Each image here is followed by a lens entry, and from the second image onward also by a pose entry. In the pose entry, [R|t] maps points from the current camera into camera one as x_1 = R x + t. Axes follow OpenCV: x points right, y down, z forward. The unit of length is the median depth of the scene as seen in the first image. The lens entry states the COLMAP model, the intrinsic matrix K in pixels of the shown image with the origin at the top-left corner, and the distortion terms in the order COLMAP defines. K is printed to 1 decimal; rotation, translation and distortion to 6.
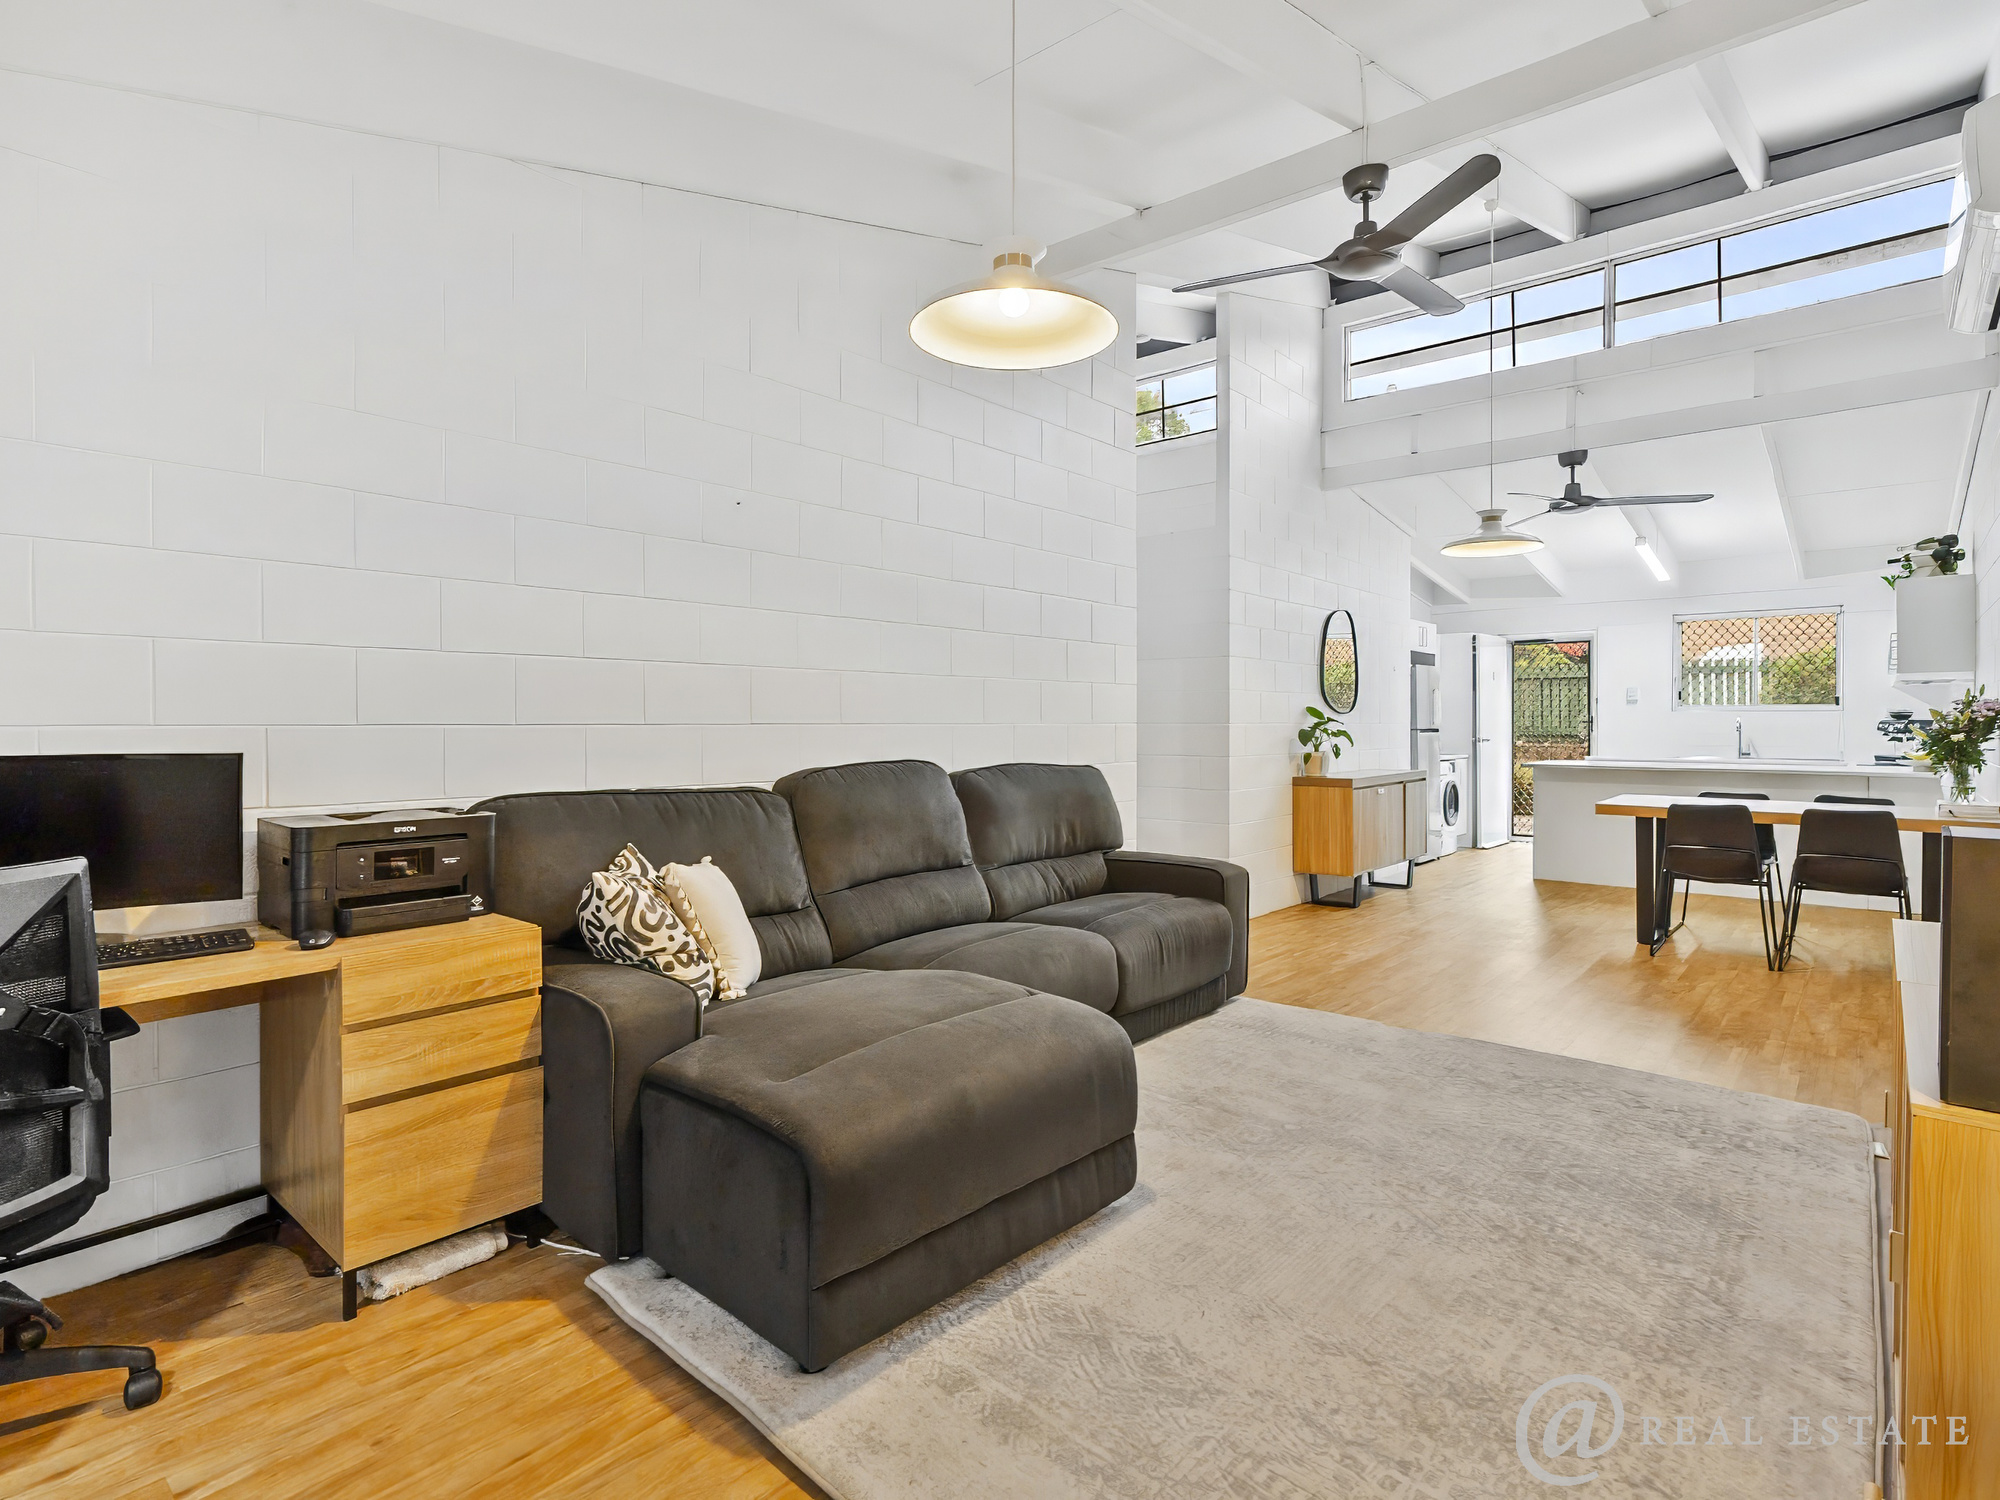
lens RADIAL K [[1026.2, 0, 996.2], [0, 1026.2, 727.3], [0, 0, 1]] dist [0.004013, 0.000522]
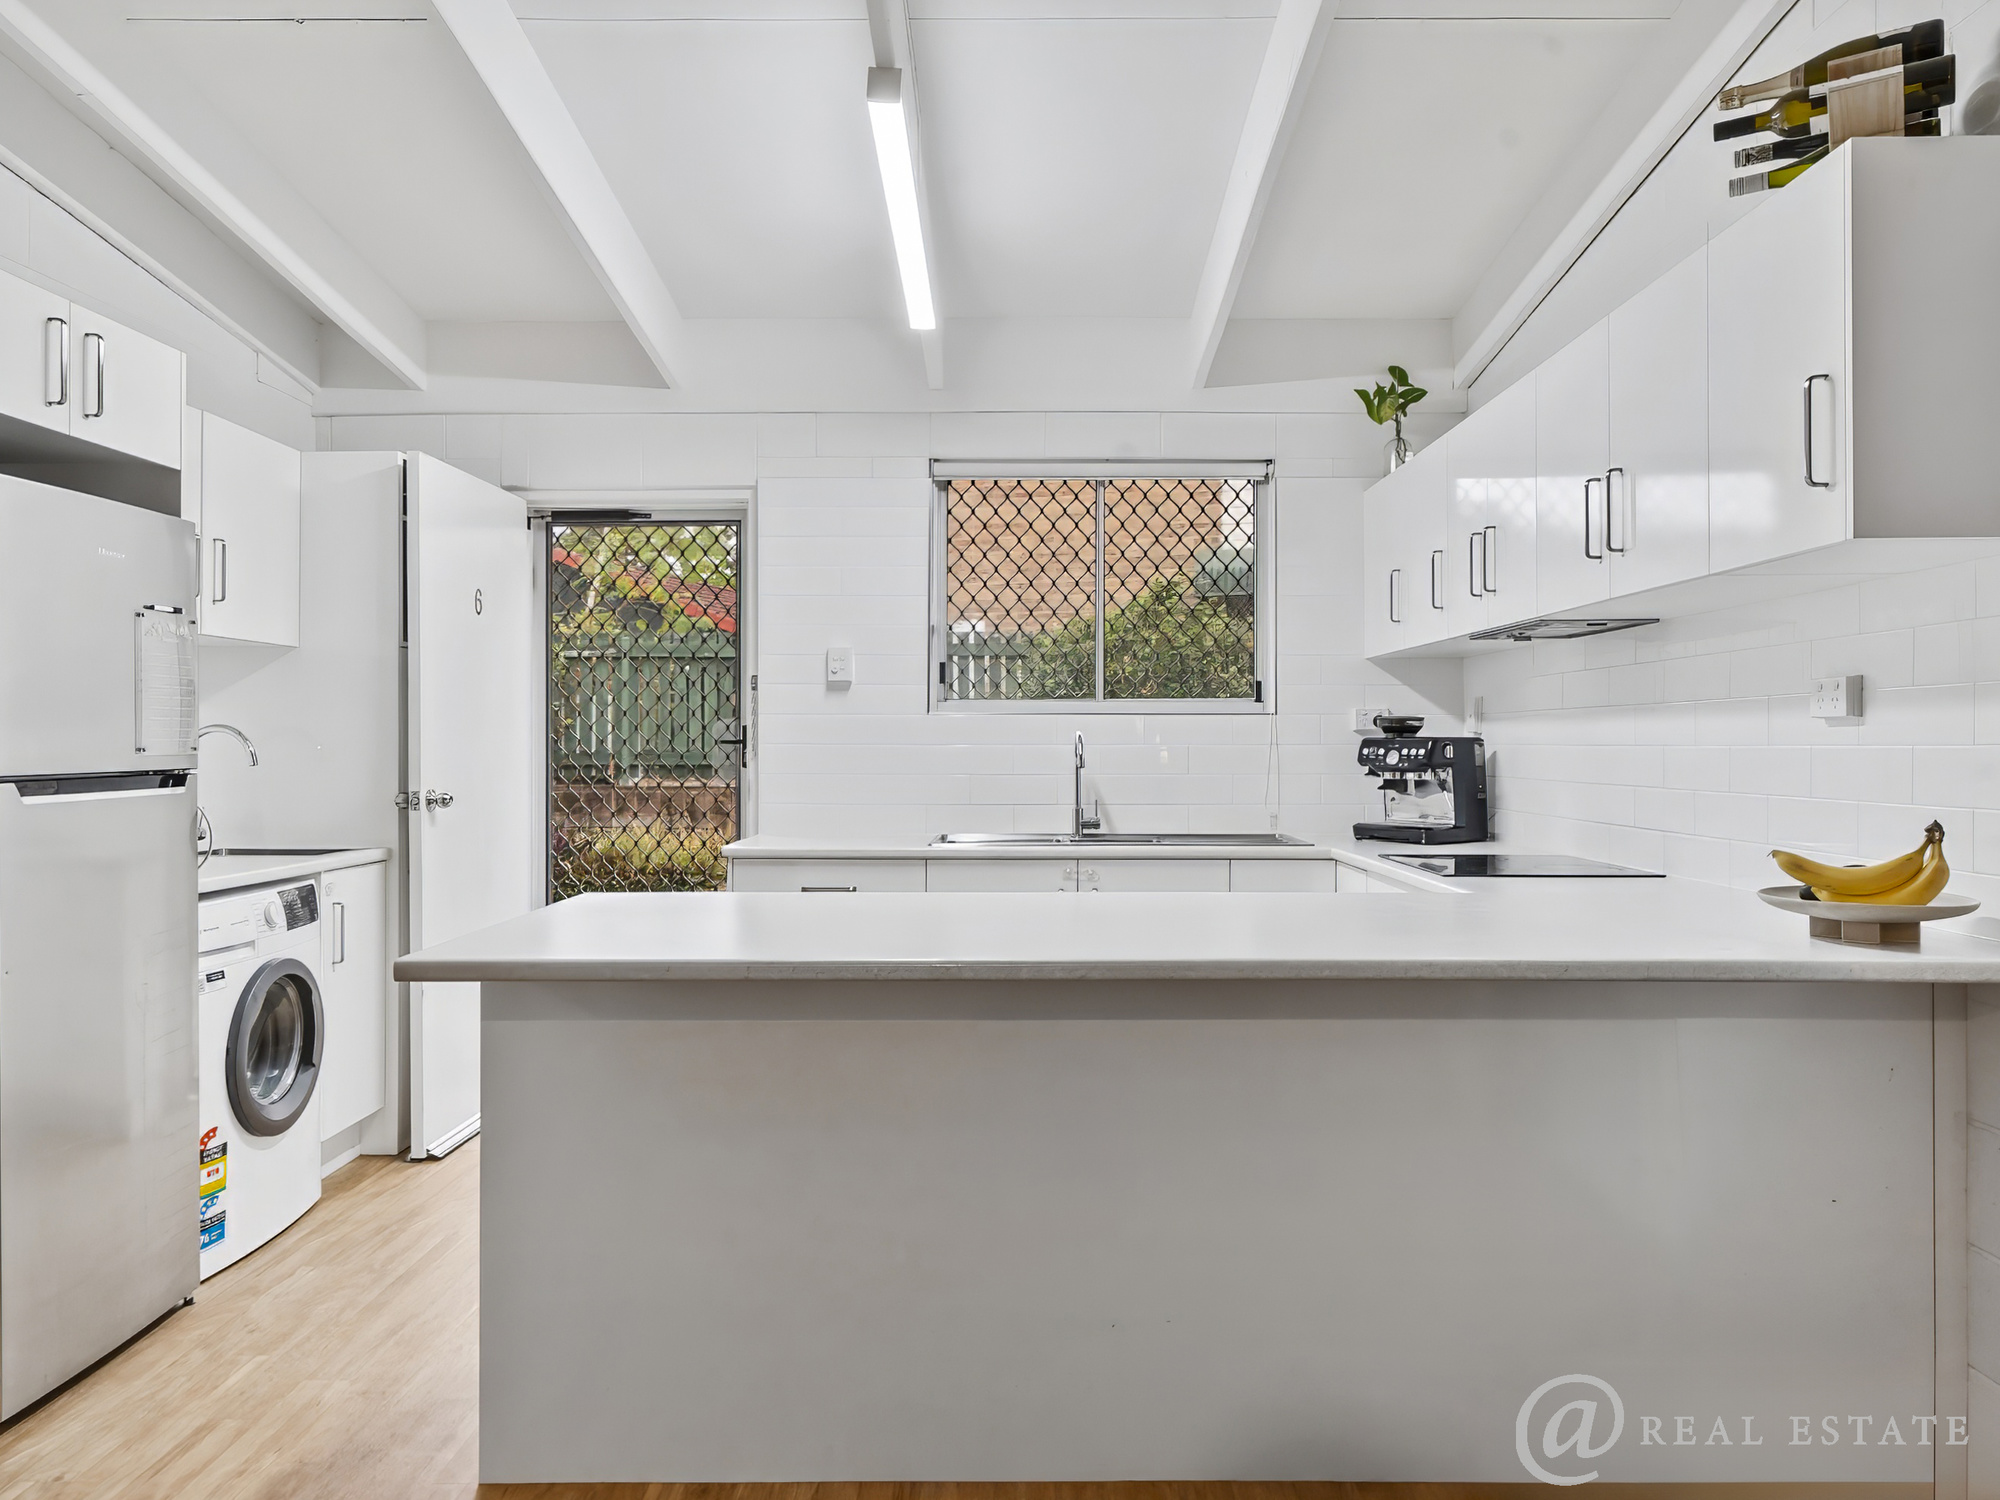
lens RADIAL K [[1368.7, 0, 989.1], [0, 1368.7, 738.2], [0, 0, 1]] dist [-0.000649, -0.003371]
pose [[0.771747, 0.000791, 0.635929, 0.377633], [0.003532, 0.999978, -0.005530, -0.004040], [-0.635920, 0.006514, 0.771728, 0.636562]]
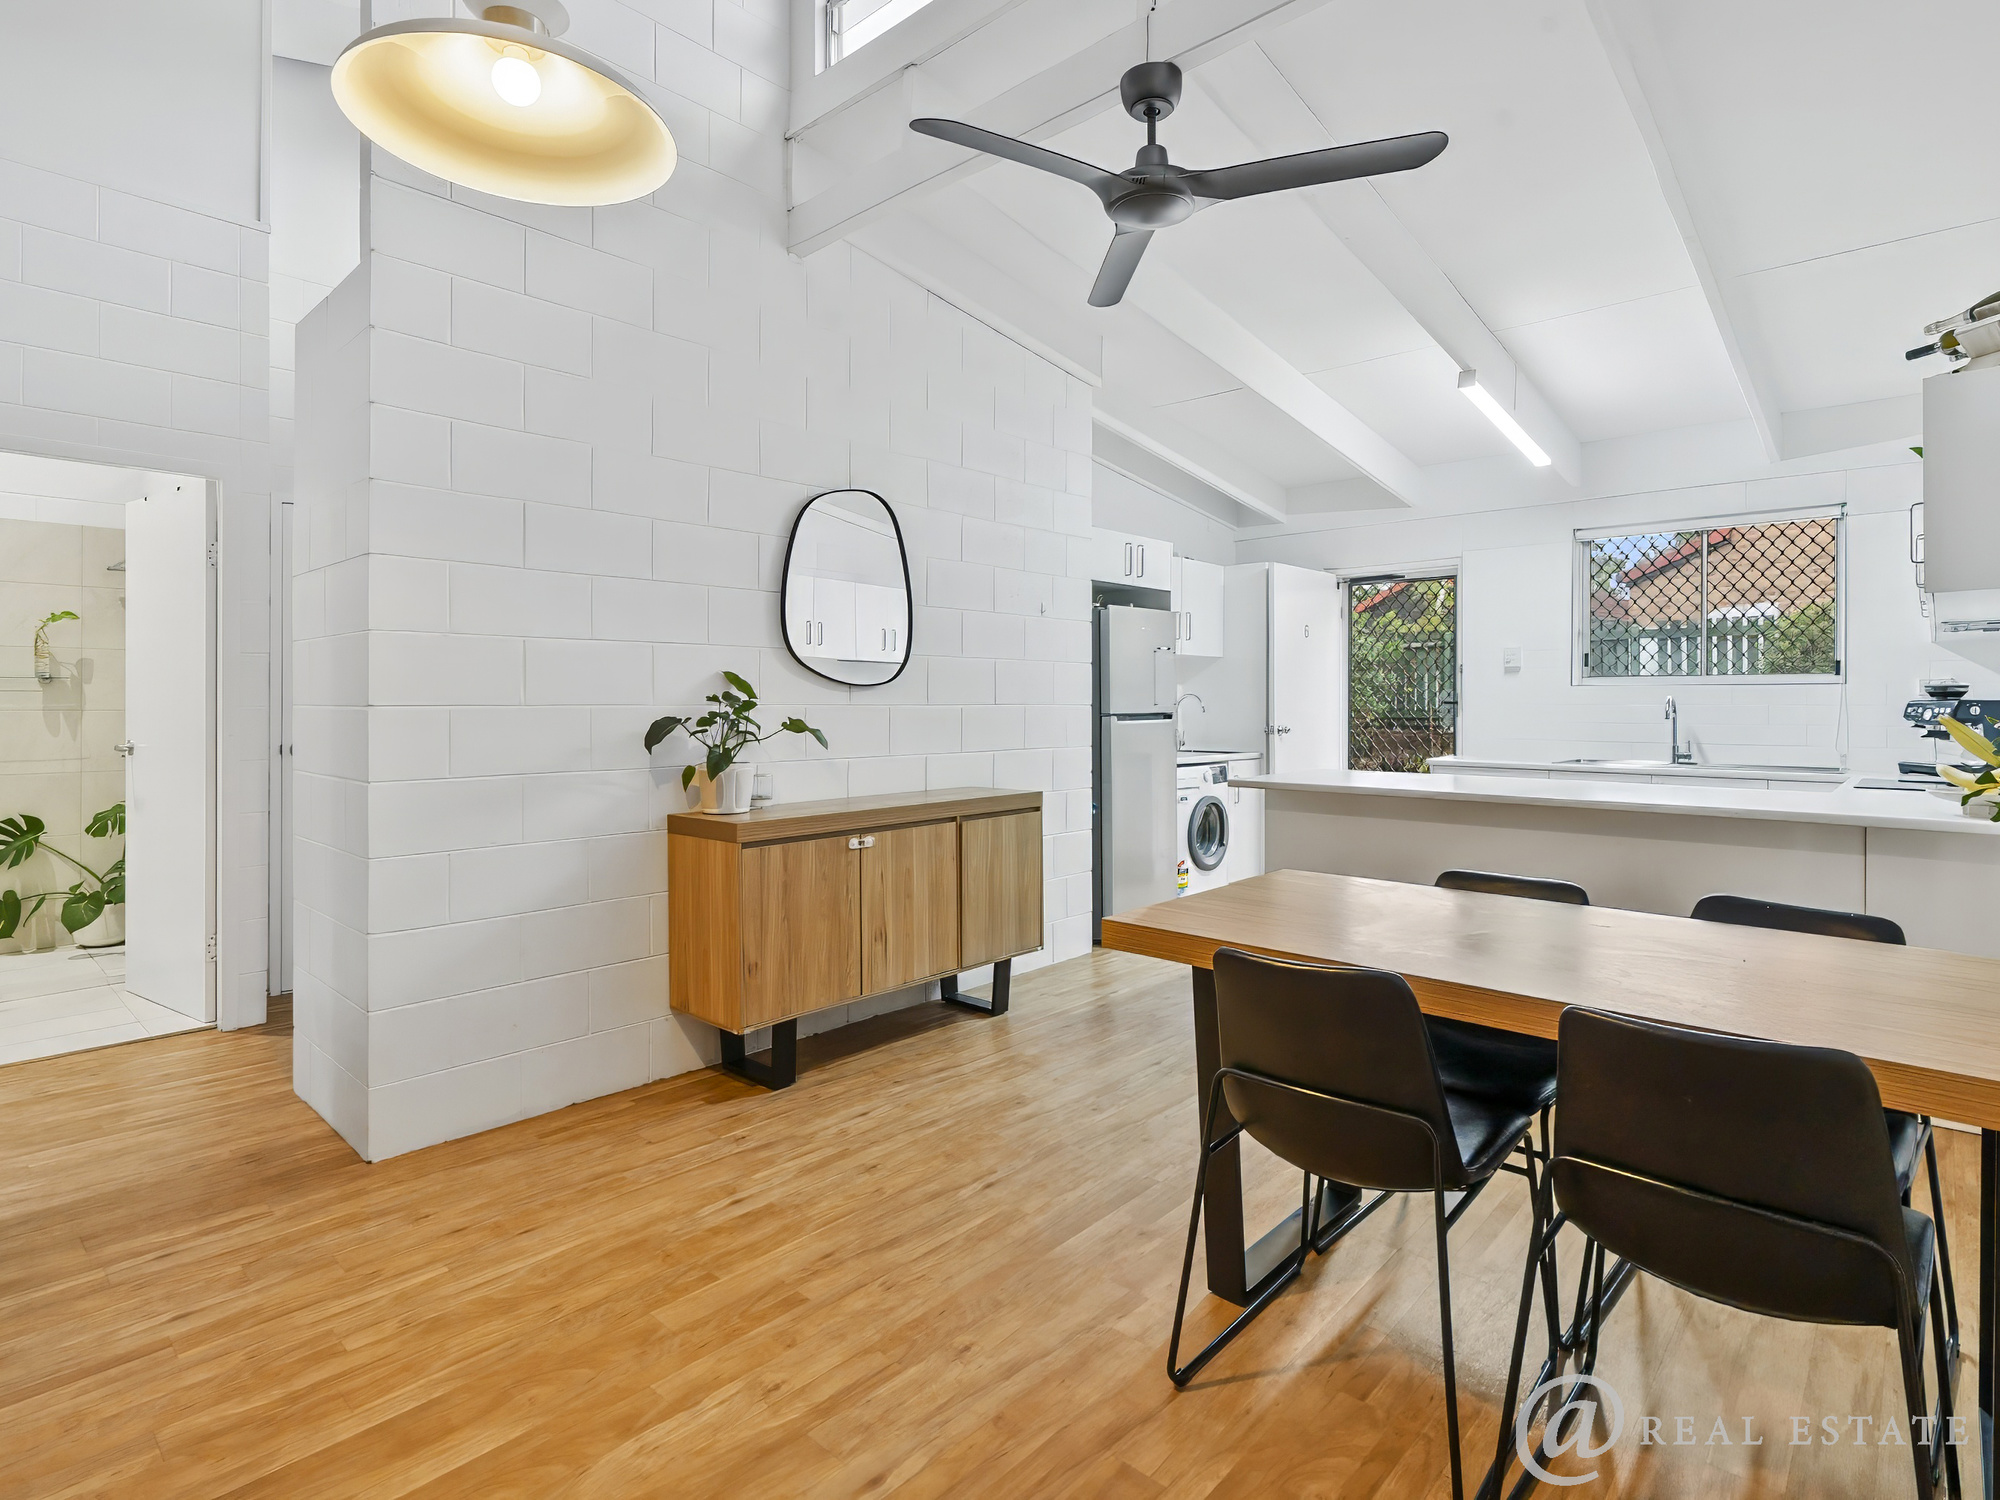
lens RADIAL K [[1026.2, 0, 1011.0], [0, 1026.2, 705.9], [0, 0, 1]] dist [0.004013, 0.000522]
pose [[0.999591, 0.001236, -0.028557, 0.358646], [-0.001259, 0.999999, -0.000772, -0.002580], [0.028556, 0.000808, 0.999592, 0.395414]]
